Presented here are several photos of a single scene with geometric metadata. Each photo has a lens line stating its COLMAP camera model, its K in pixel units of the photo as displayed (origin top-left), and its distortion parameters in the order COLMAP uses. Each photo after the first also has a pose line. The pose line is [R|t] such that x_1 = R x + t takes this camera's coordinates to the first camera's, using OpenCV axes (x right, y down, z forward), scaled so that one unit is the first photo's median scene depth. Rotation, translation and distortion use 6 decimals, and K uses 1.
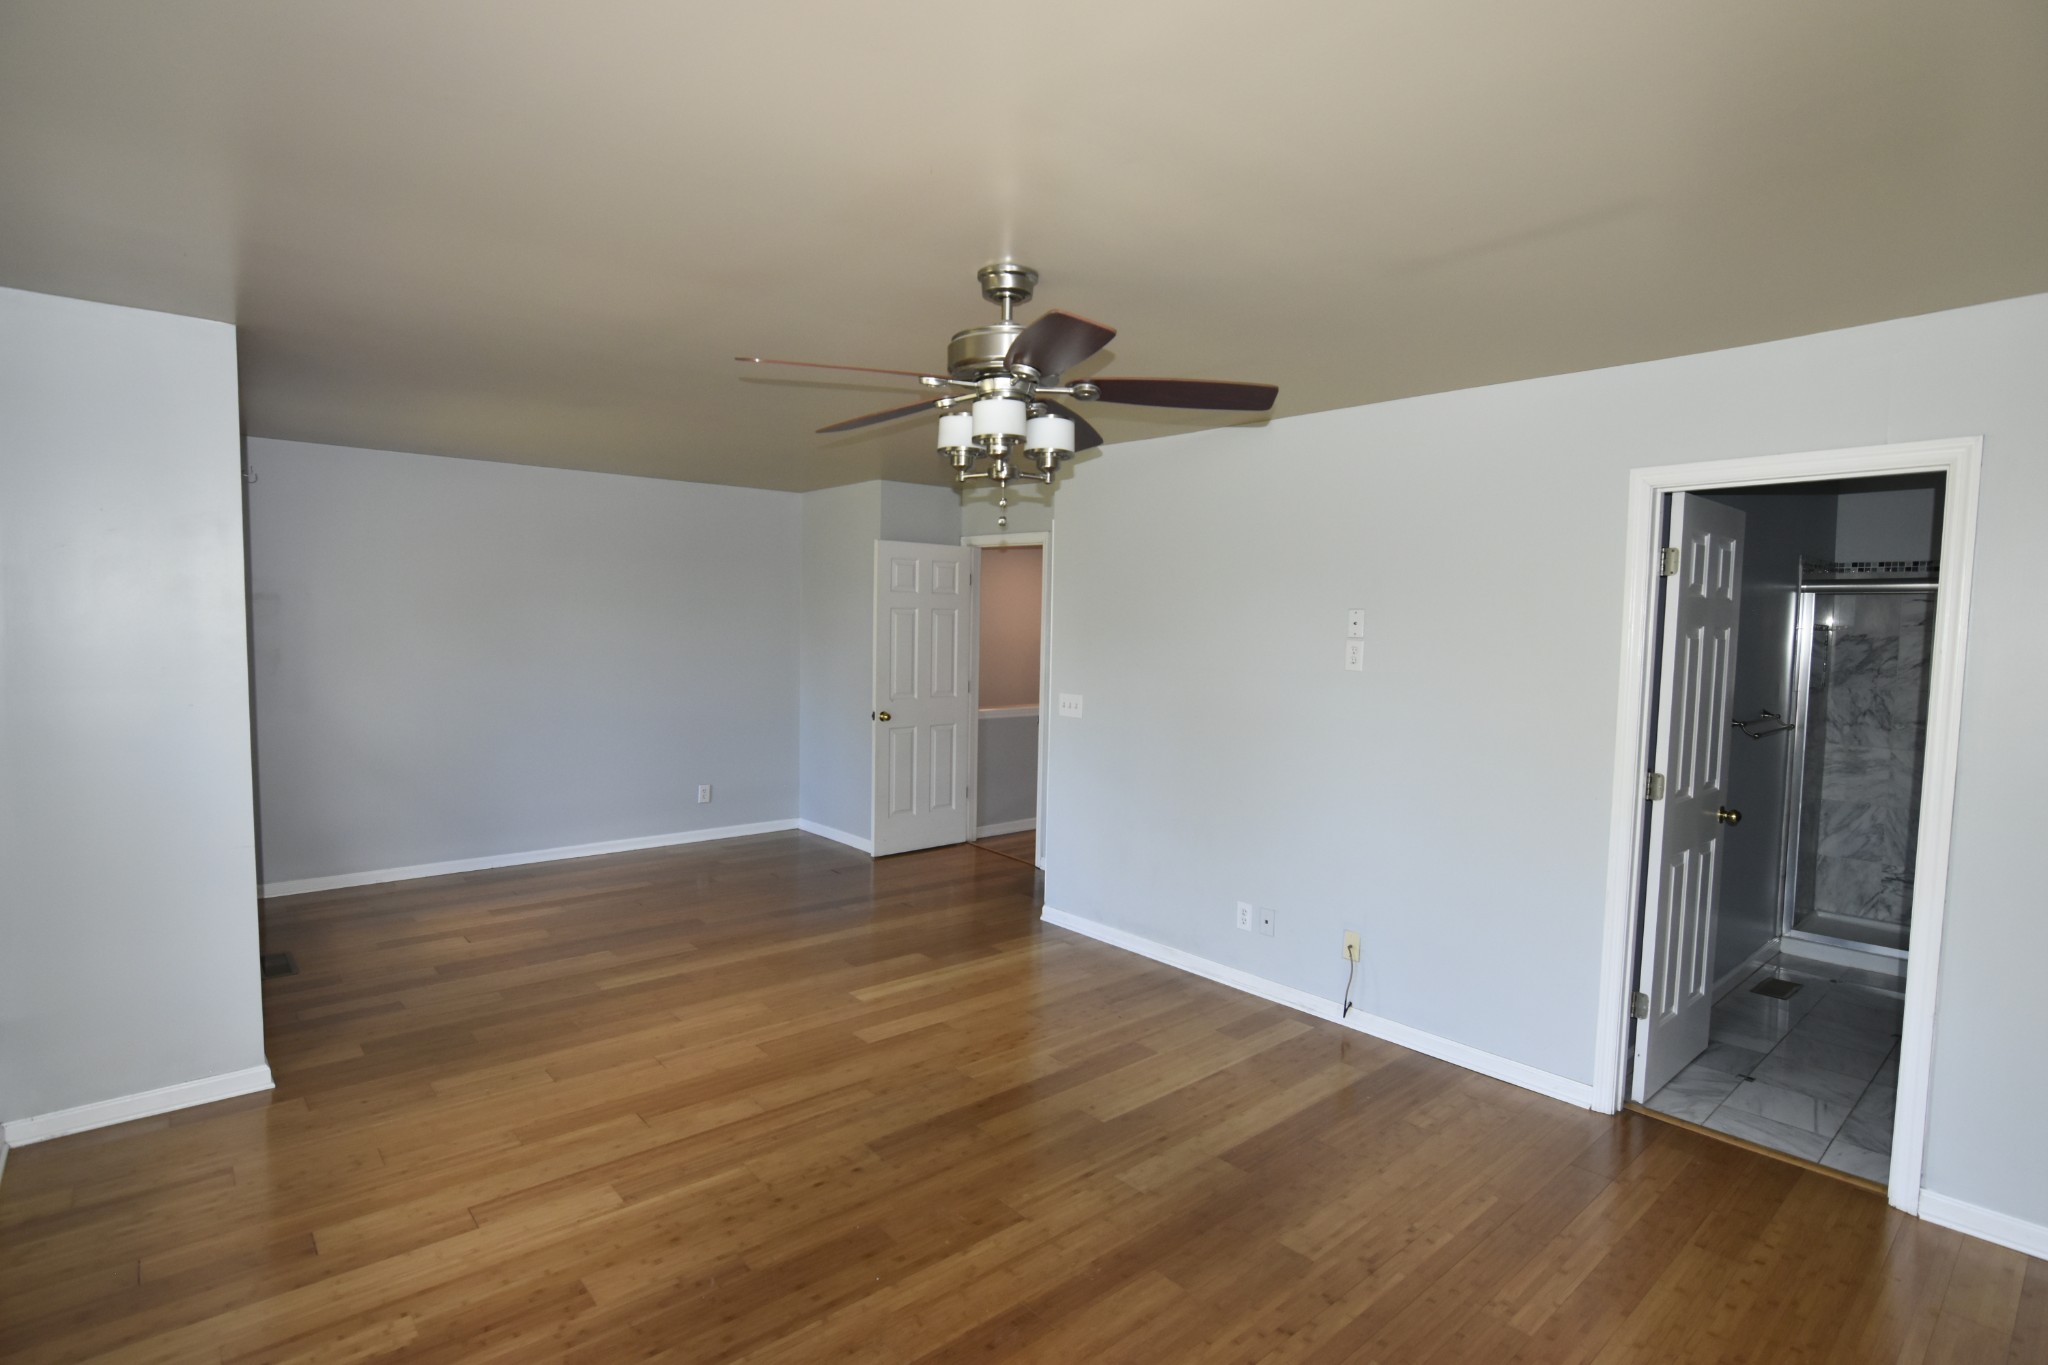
lens RADIAL K [[1016.9, 0, 1024.2], [0, 1016.9, 682.3], [0, 0, 1]] dist [-0.029391, 0.011582]
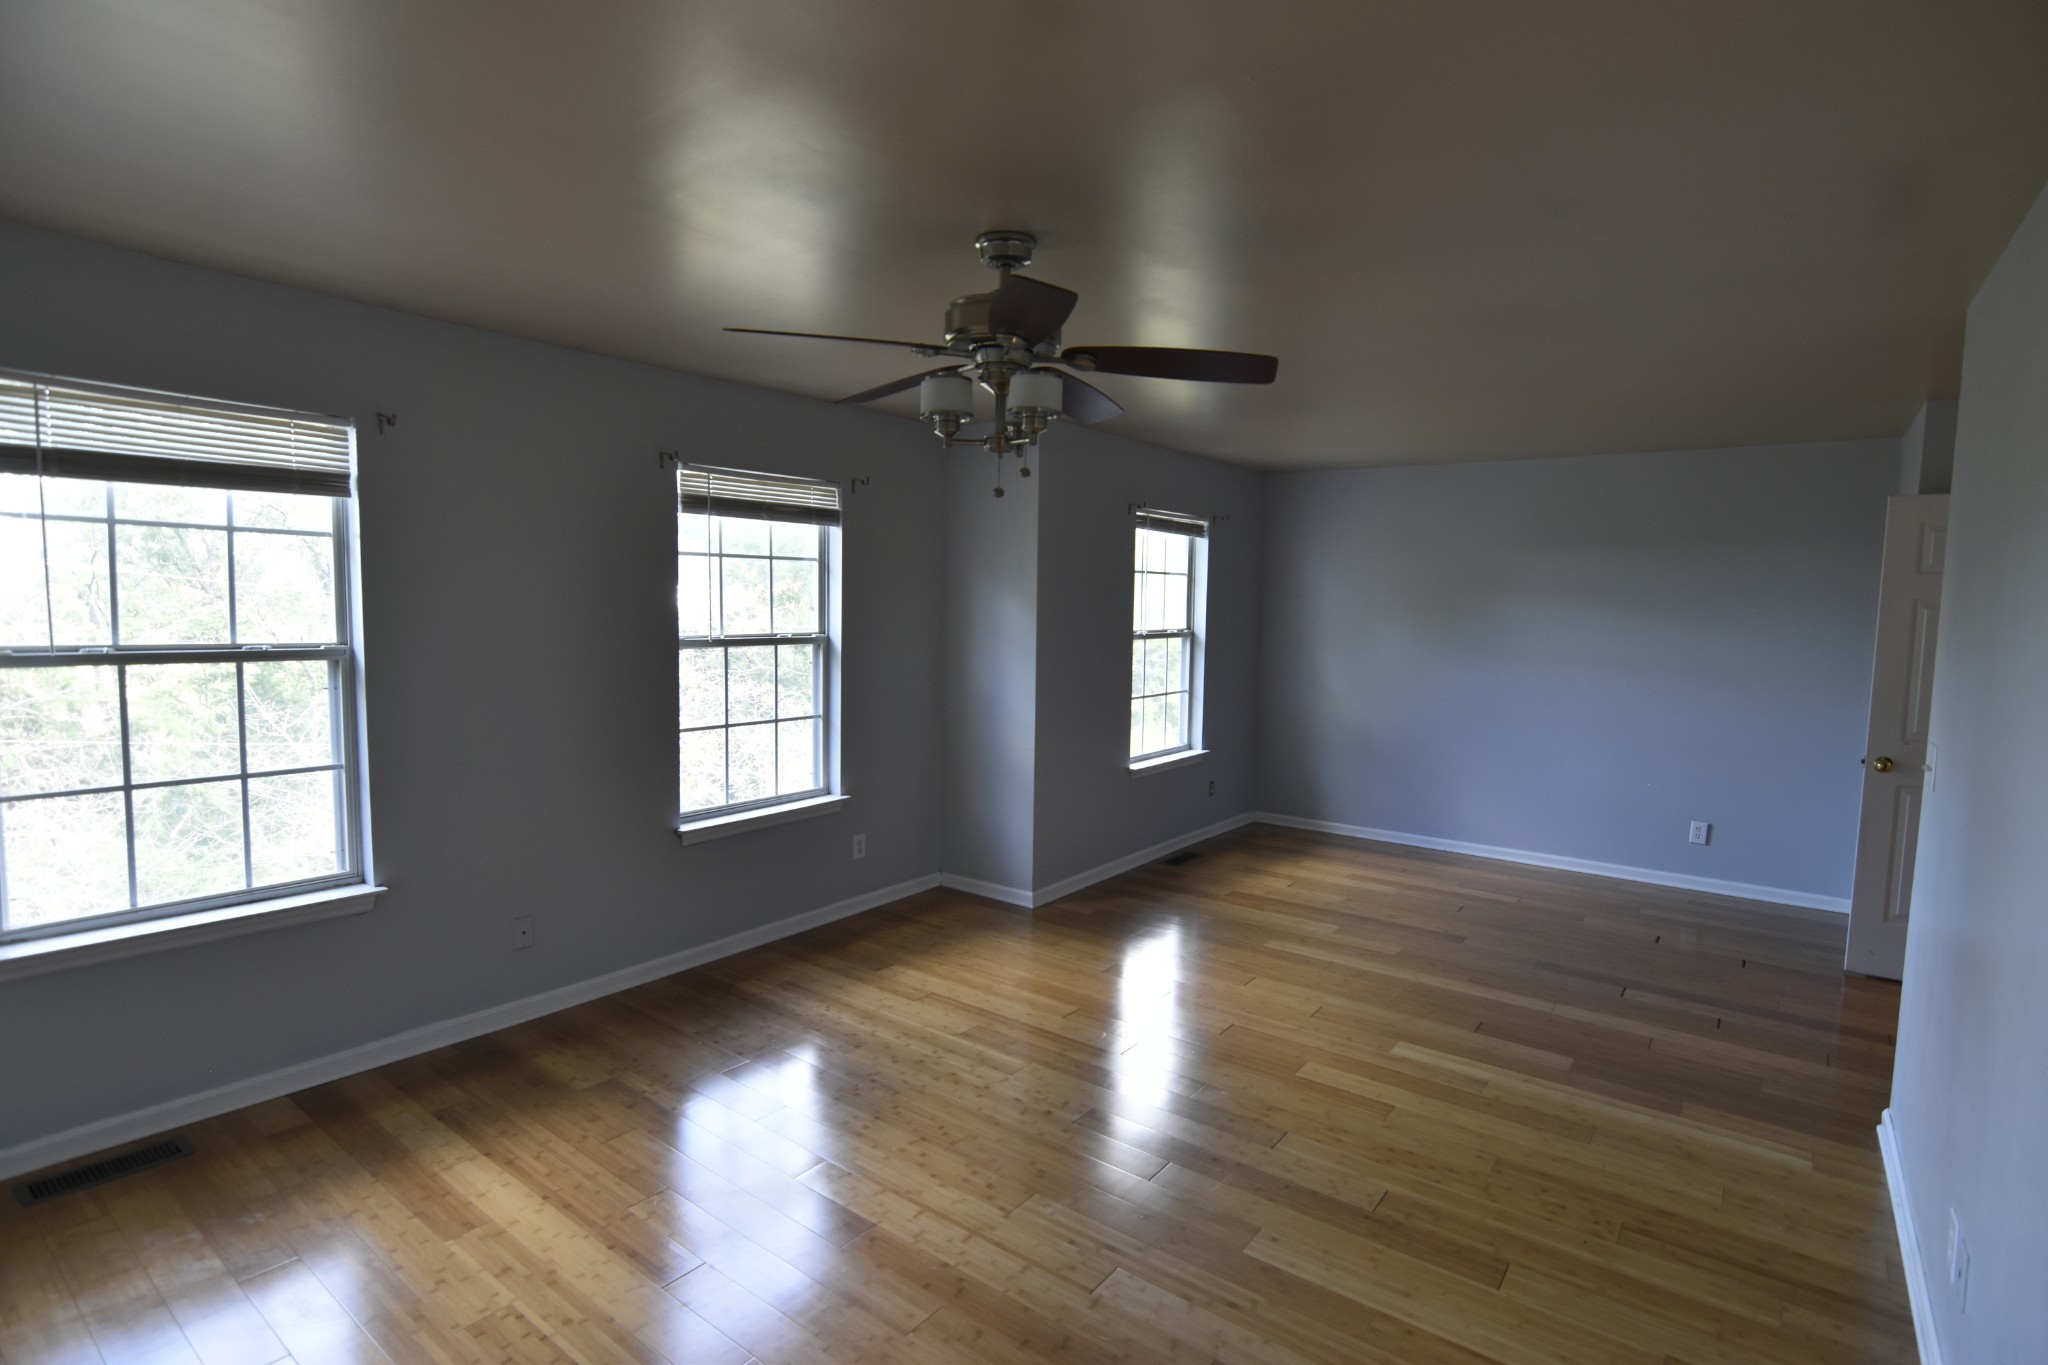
lens RADIAL K [[1016.9, 0, 1028.0], [0, 1016.9, 688.7], [0, 0, 1]] dist [-0.029391, 0.011582]
pose [[0.201807, 0.070631, -0.976875, 0.696839], [-0.075491, 0.995551, 0.056386, -0.017775], [0.976512, 0.062366, 0.206242, 0.603366]]
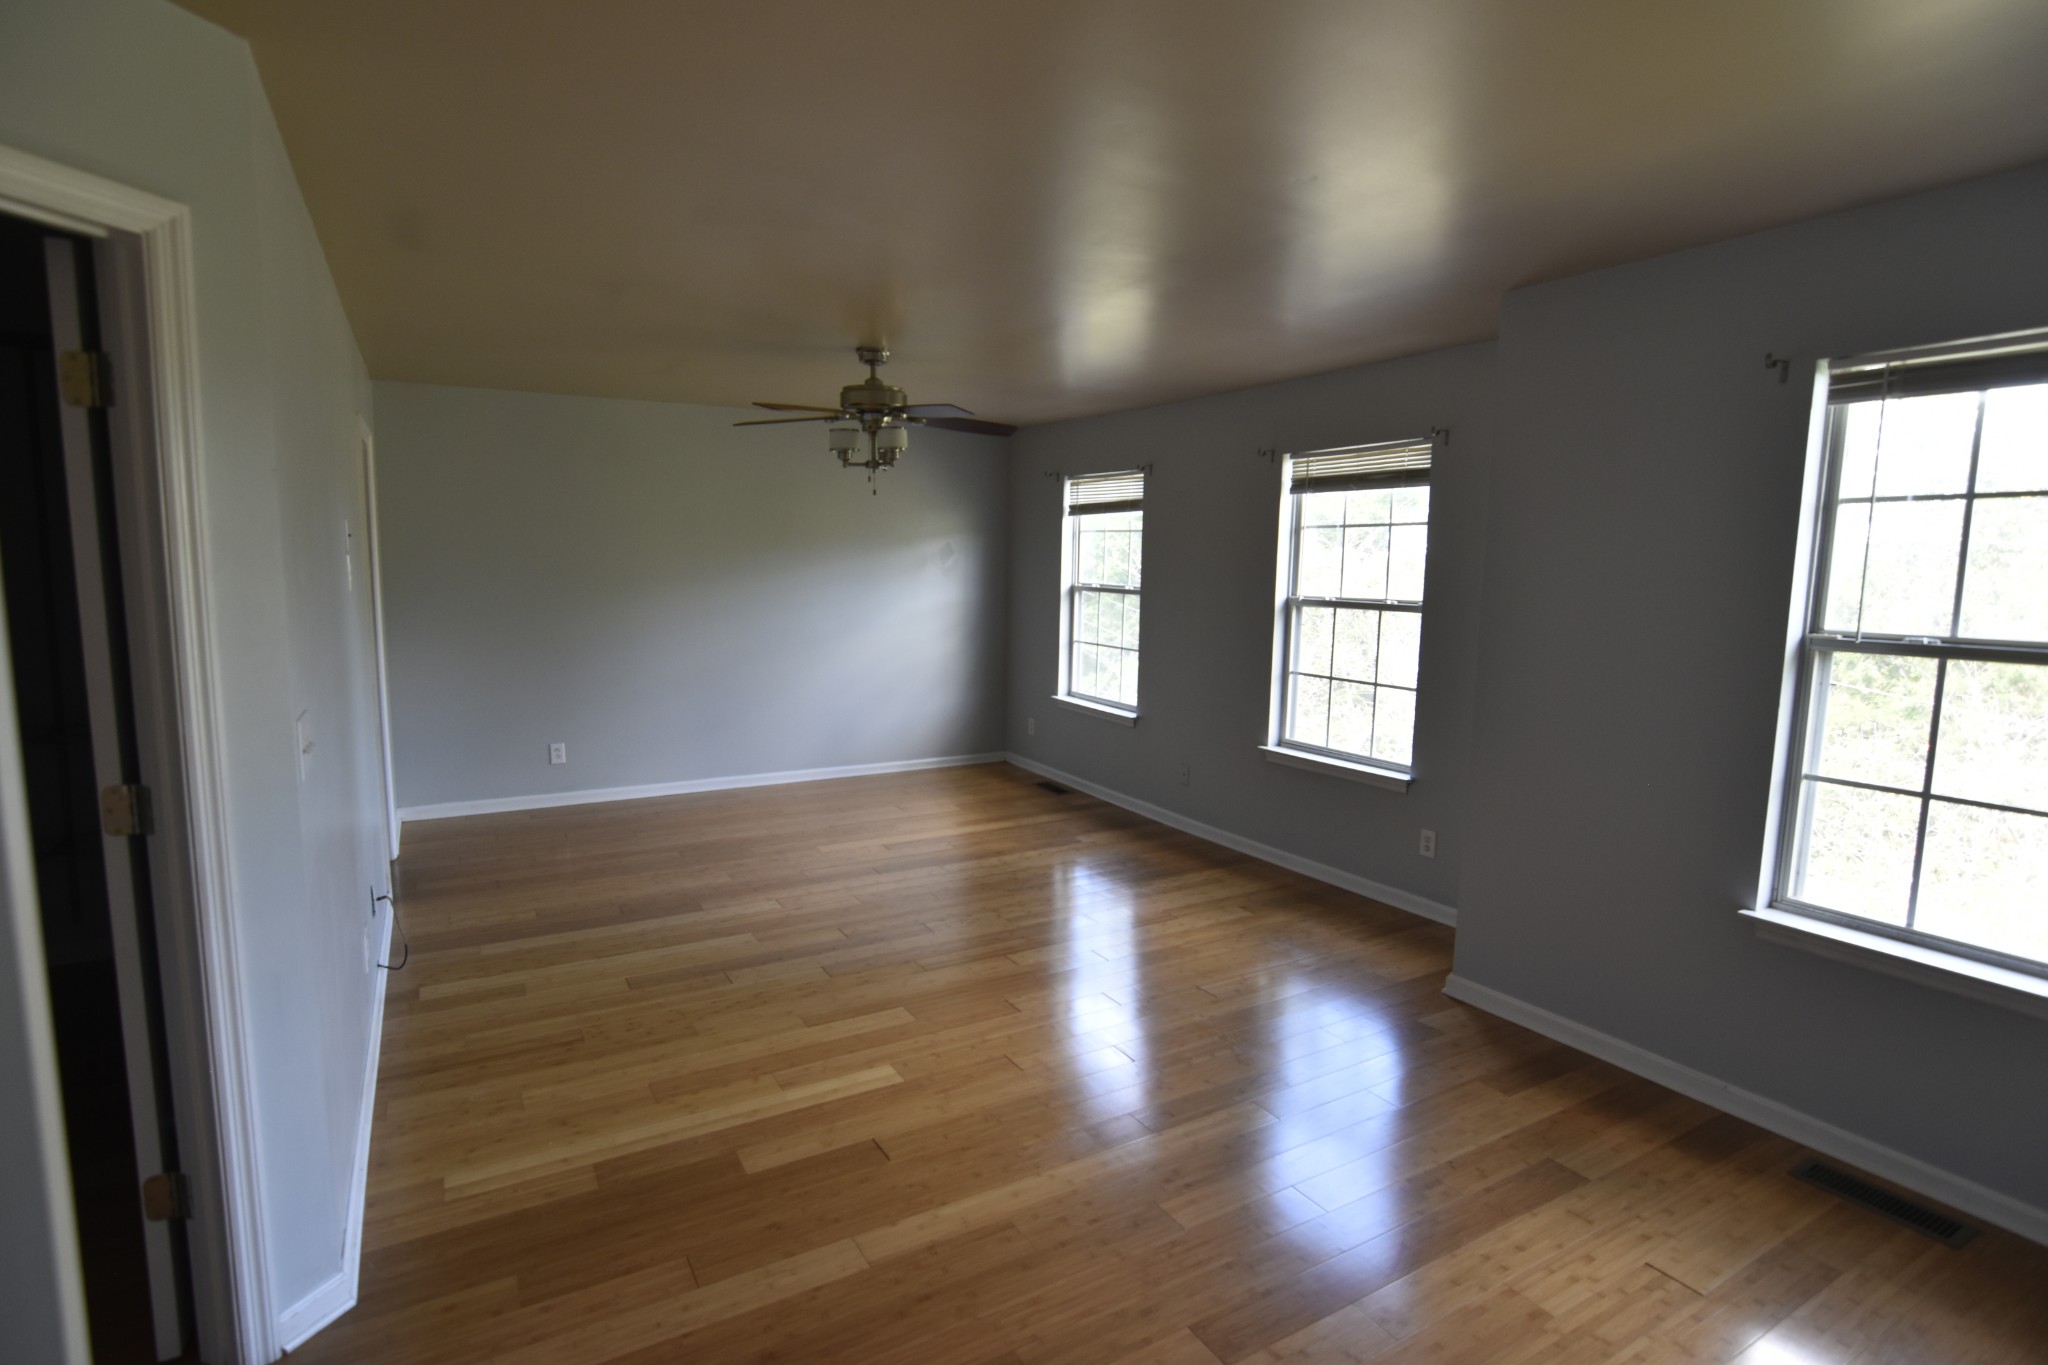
lens RADIAL K [[1016.9, 0, 1028.3], [0, 1016.9, 681.2], [0, 0, 1]] dist [-0.029391, 0.011582]
pose [[-0.981324, -0.057223, 0.183656, -0.450375], [-0.022961, 0.982749, 0.183512, -0.119049], [-0.190989, 0.175868, -0.965709, 1.954785]]
